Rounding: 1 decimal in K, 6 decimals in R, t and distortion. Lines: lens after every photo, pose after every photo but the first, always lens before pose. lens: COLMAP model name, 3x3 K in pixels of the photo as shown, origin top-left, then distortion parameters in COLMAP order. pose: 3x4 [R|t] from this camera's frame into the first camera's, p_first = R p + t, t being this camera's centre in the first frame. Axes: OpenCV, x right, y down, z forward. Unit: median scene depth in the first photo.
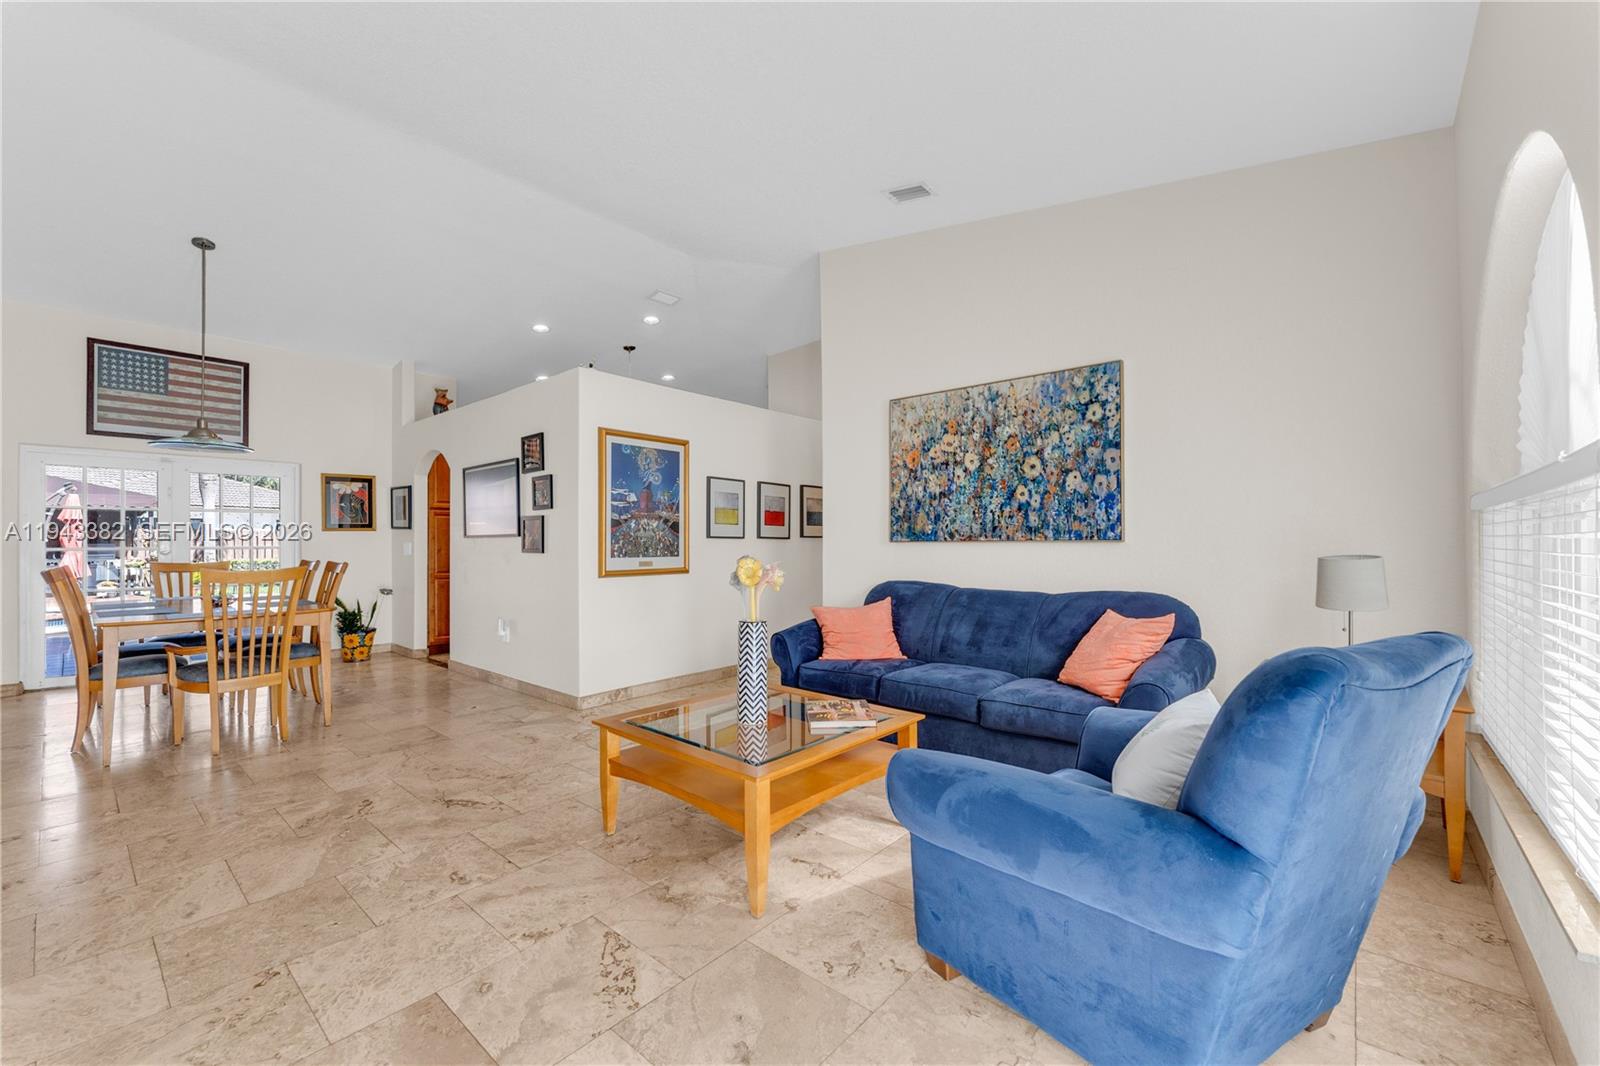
lens RADIAL K [[649.7, 0, 798.5], [0, 649.7, 540.1], [0, 0, 1]] dist [0.002735, -0.001406]
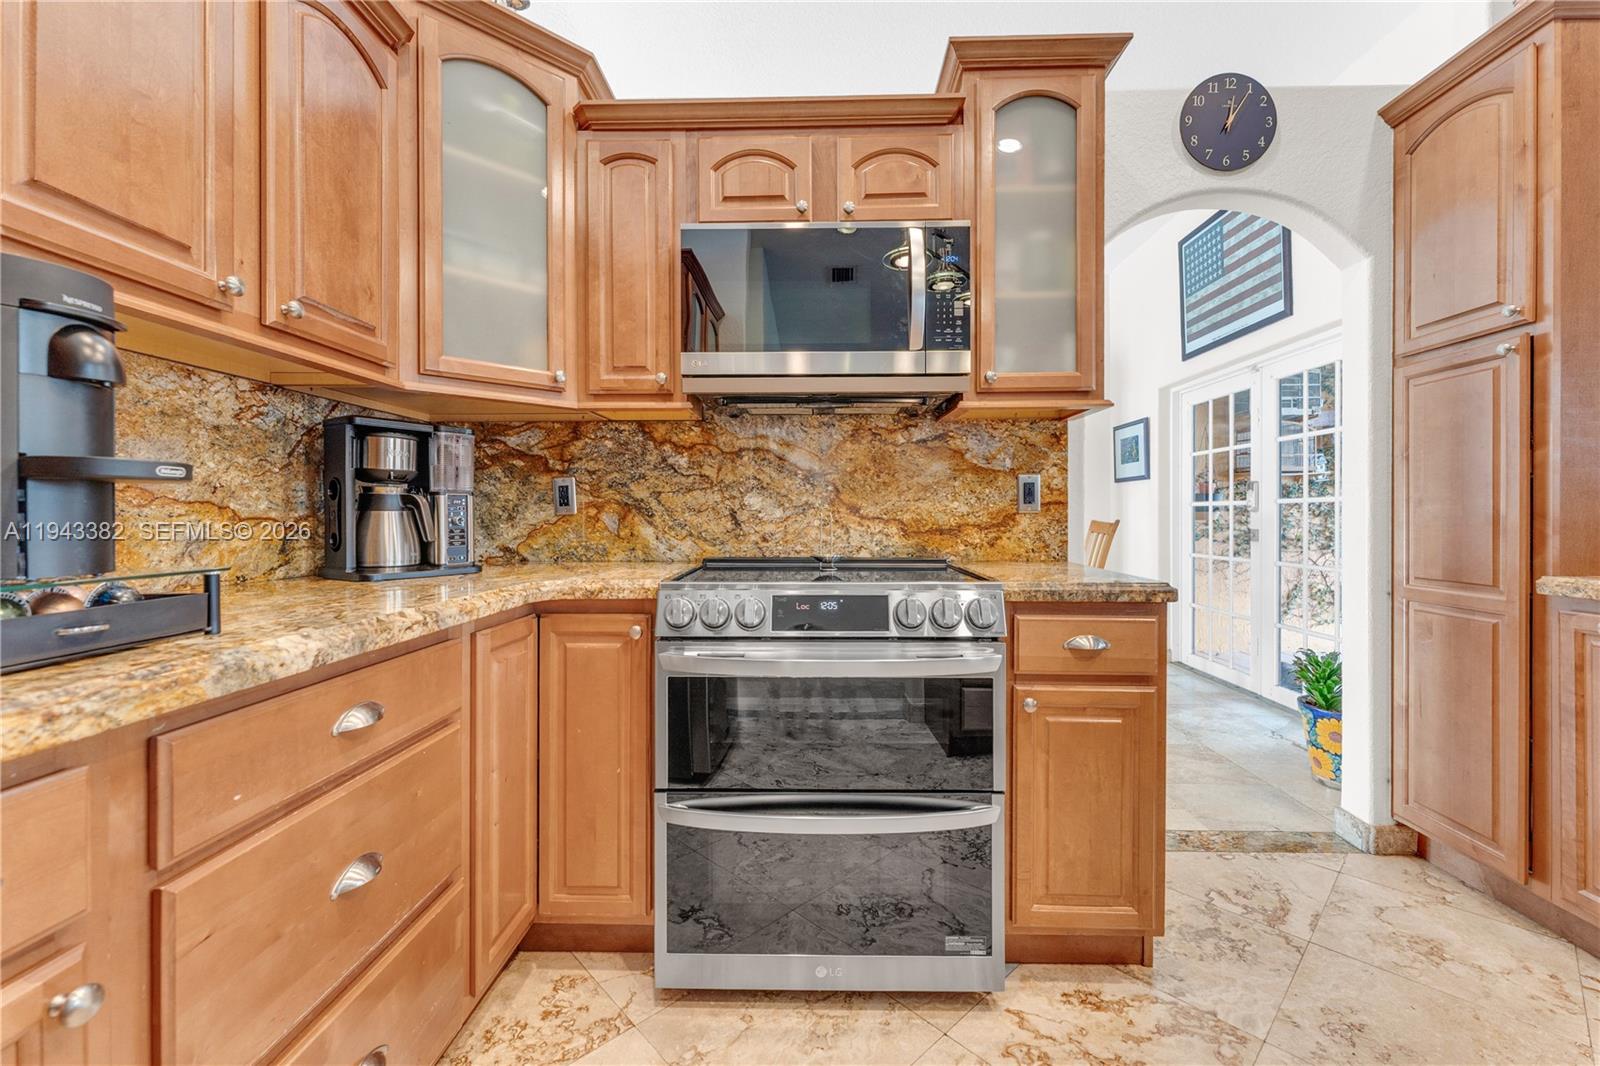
lens RADIAL K [[649.7, 0, 793.2], [0, 649.7, 517.8], [0, 0, 1]] dist [0.002735, -0.001406]
pose [[-0.774309, 0.008029, -0.632757, -0.242700], [0.006123, 0.999968, 0.005196, 0.028569], [0.632778, 0.000149, -0.774333, 1.550204]]
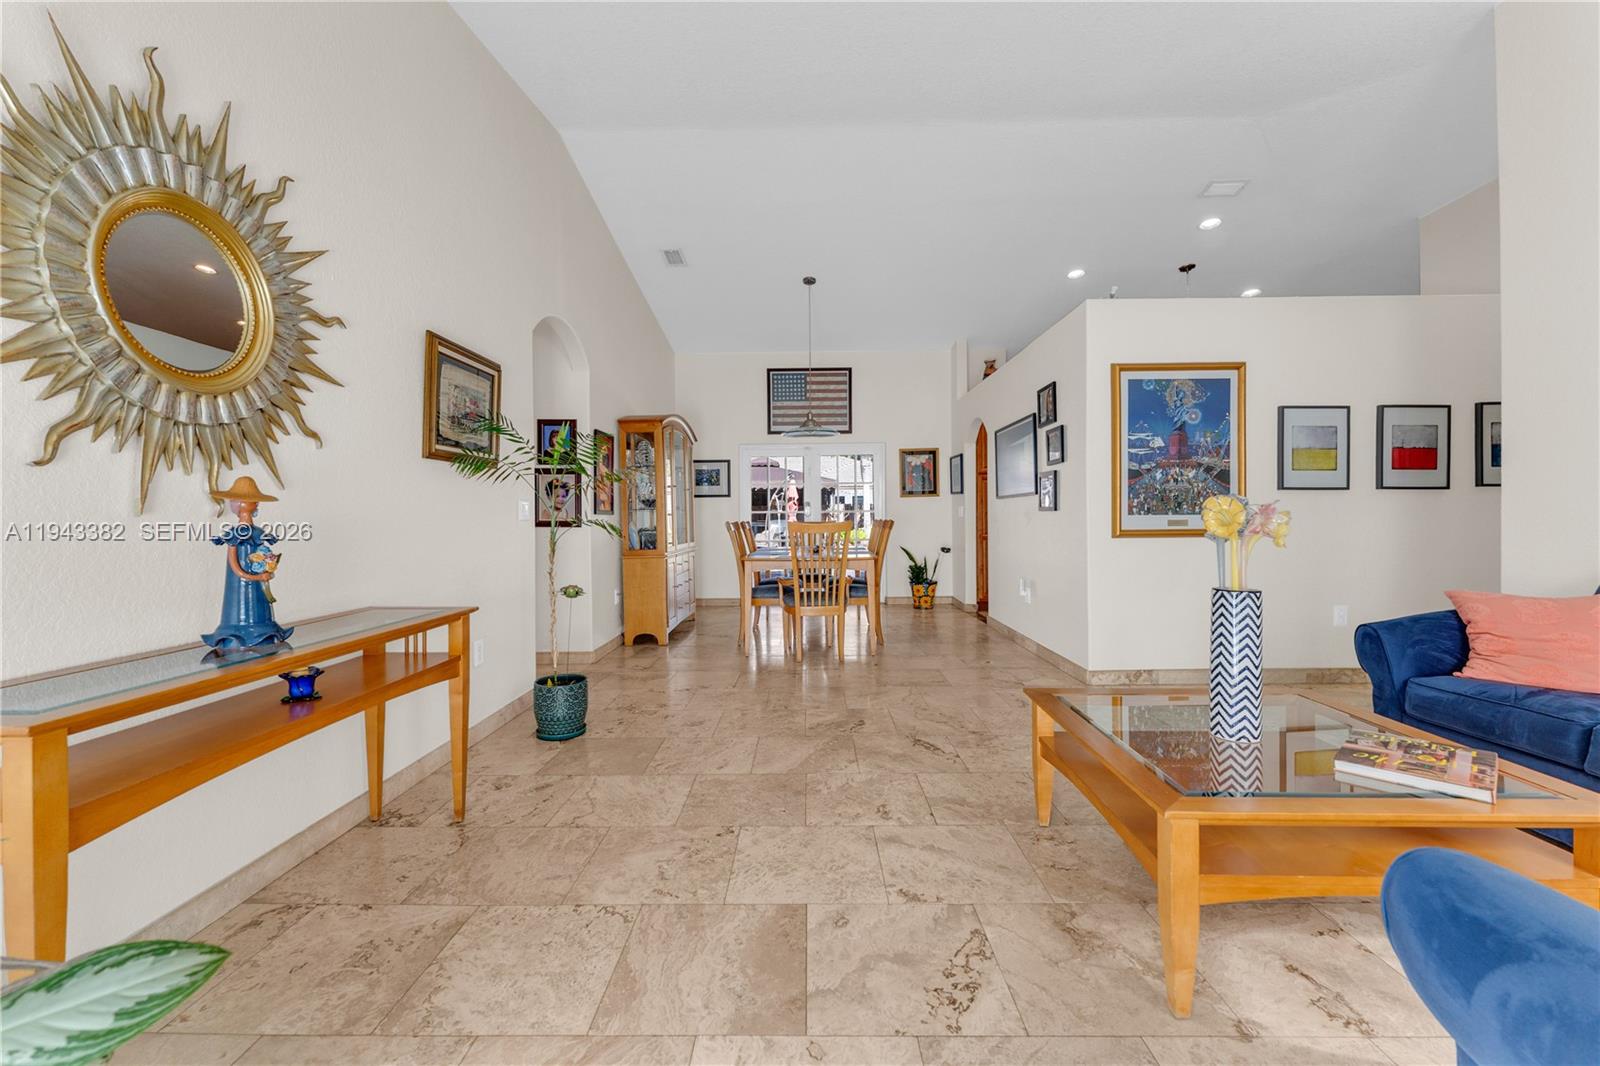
lens RADIAL K [[649.7, 0, 791.6], [0, 649.7, 521.8], [0, 0, 1]] dist [0.002735, -0.001406]
pose [[0.638979, 0.002450, -0.769220, 0.087326], [0.009504, 0.999893, 0.011079, 0.022940], [0.769165, -0.014389, 0.638888, 0.115160]]
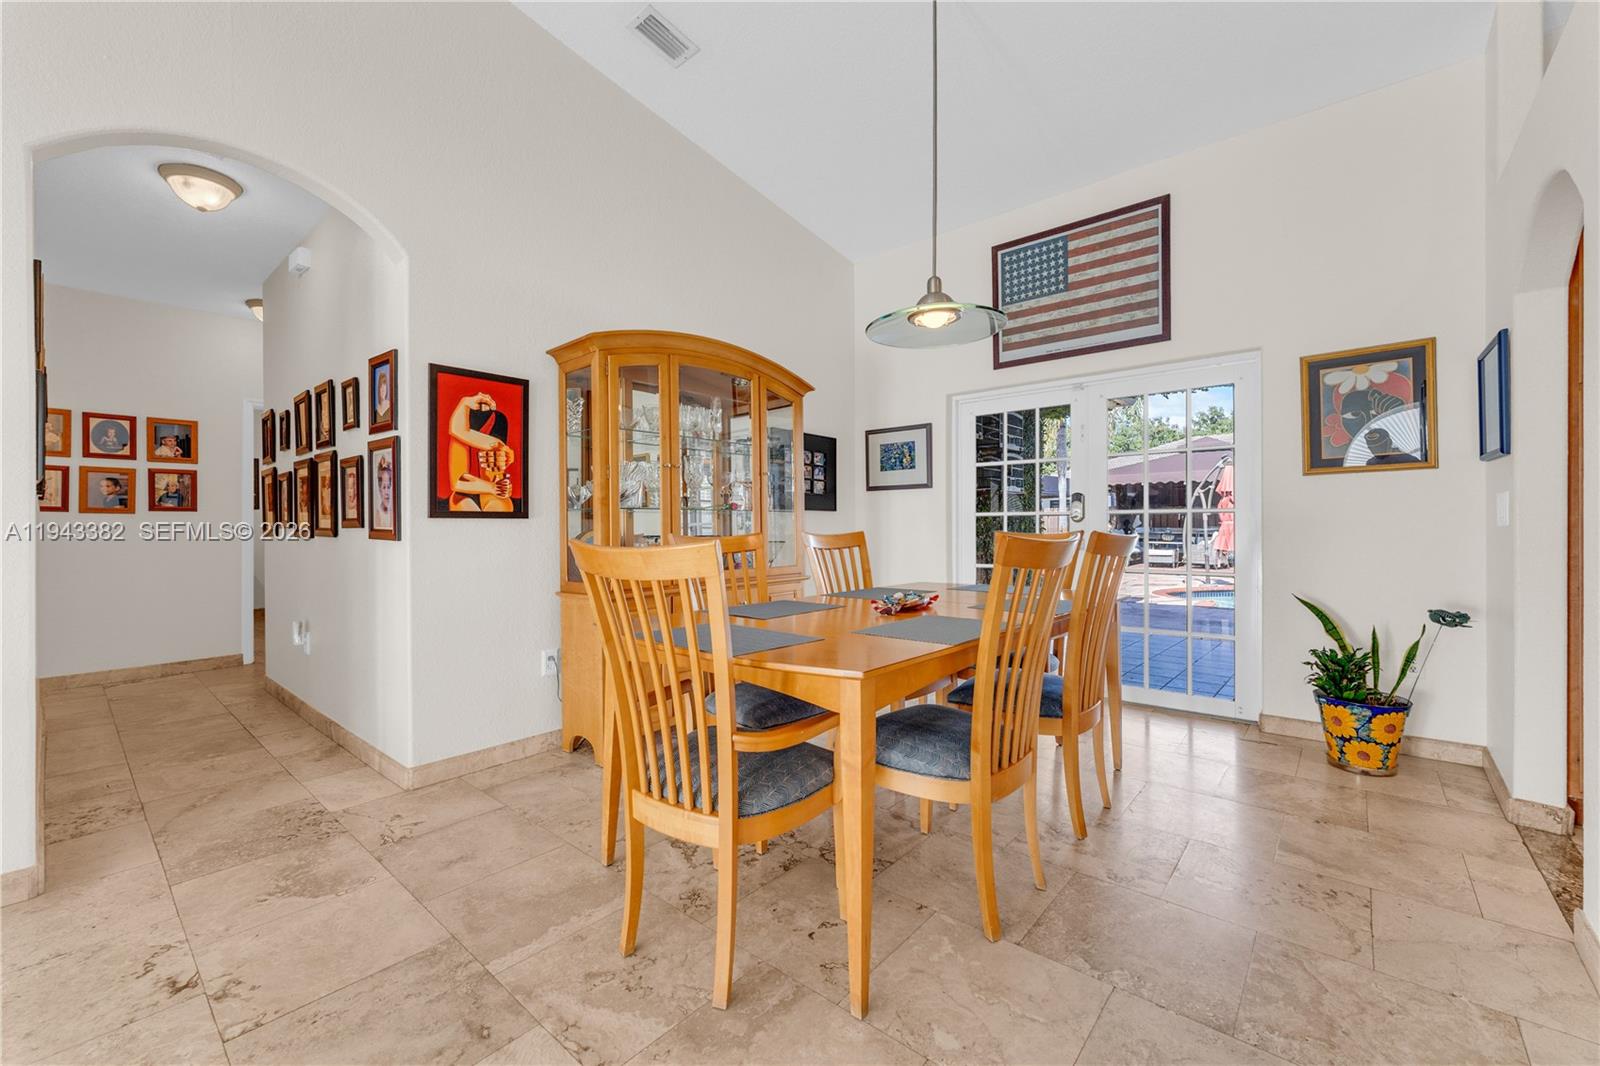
lens RADIAL K [[649.7, 0, 789.2], [0, 649.7, 526.7], [0, 0, 1]] dist [0.002735, -0.001406]
pose [[0.005271, 0.006660, -0.999964, -0.350310], [0.007555, 0.999949, 0.006699, 0.026236], [0.999958, -0.007590, 0.005220, 0.873818]]
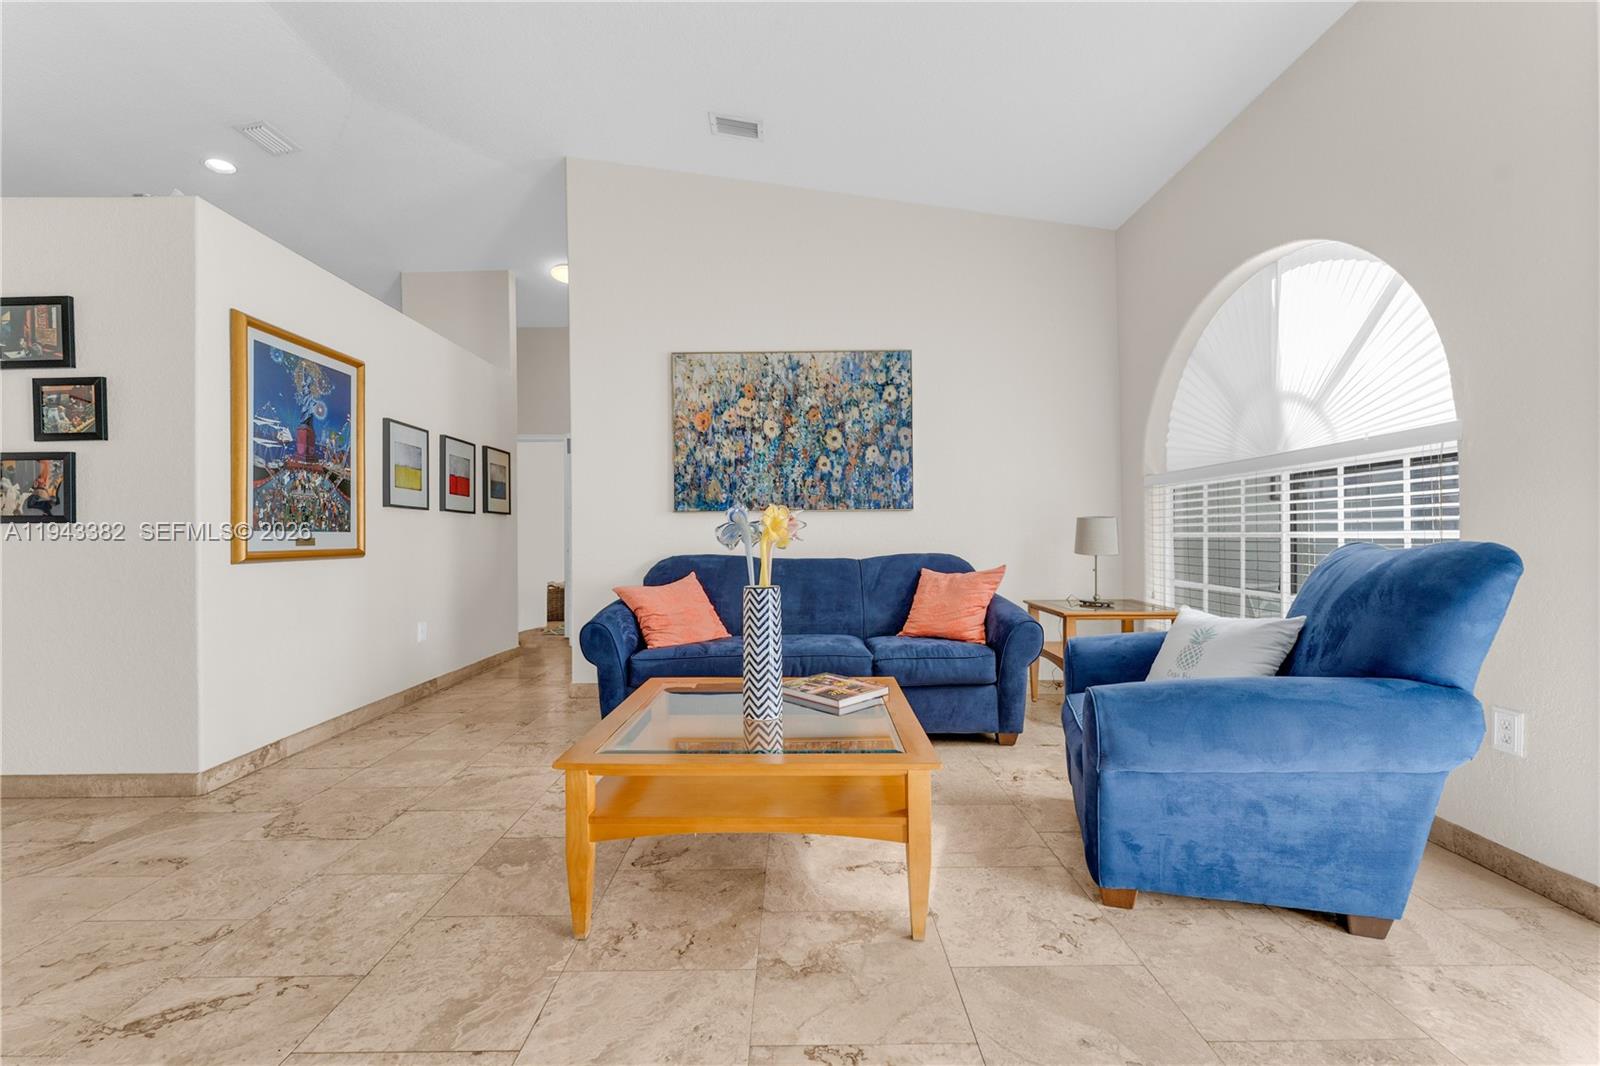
lens RADIAL K [[649.7, 0, 798.6], [0, 649.7, 534.0], [0, 0, 1]] dist [0.002735, -0.001406]
pose [[0.753554, -0.003118, 0.657379, -0.308006], [0.005351, 0.999985, -0.001391, 0.034221], [-0.657364, 0.004566, 0.753559, 0.214163]]
